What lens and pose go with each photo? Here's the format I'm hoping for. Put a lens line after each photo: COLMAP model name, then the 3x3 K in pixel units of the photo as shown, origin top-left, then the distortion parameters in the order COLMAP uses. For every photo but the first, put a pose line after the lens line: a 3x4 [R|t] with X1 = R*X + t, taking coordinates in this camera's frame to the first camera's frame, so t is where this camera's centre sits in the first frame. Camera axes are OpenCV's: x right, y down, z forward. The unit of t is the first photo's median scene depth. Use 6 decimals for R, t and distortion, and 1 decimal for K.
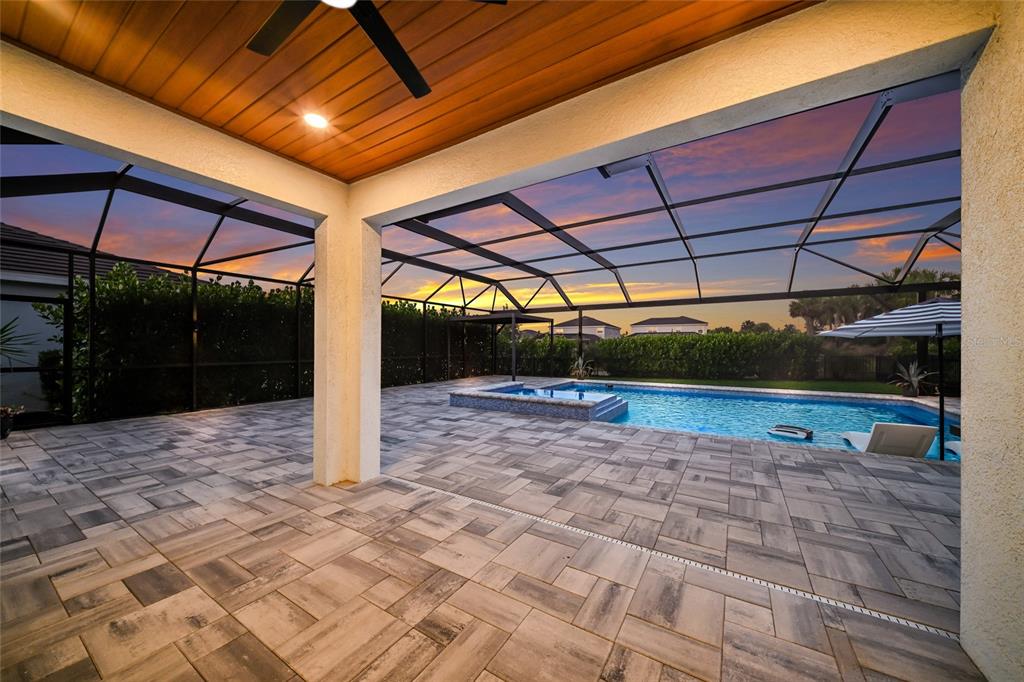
lens RADIAL K [[350.6, 0, 523.5], [0, 350.6, 344.5], [0, 0, 1]] dist [-0.000468, -0.000053]
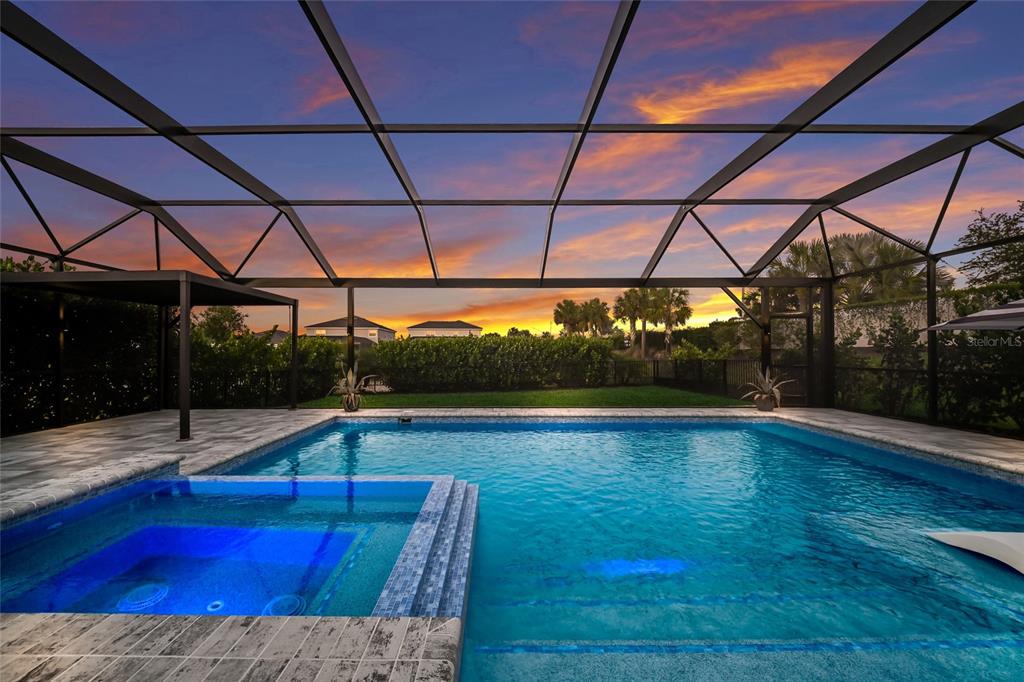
lens RADIAL K [[369.9, 0, 491.4], [0, 369.9, 336.5], [0, 0, 1]] dist [-0.018601, -0.000098]
pose [[0.862386, 0.019251, 0.505886, 0.040676], [-0.001656, 0.999379, -0.035208, 0.001529], [-0.506249, 0.029525, 0.861882, 0.267430]]
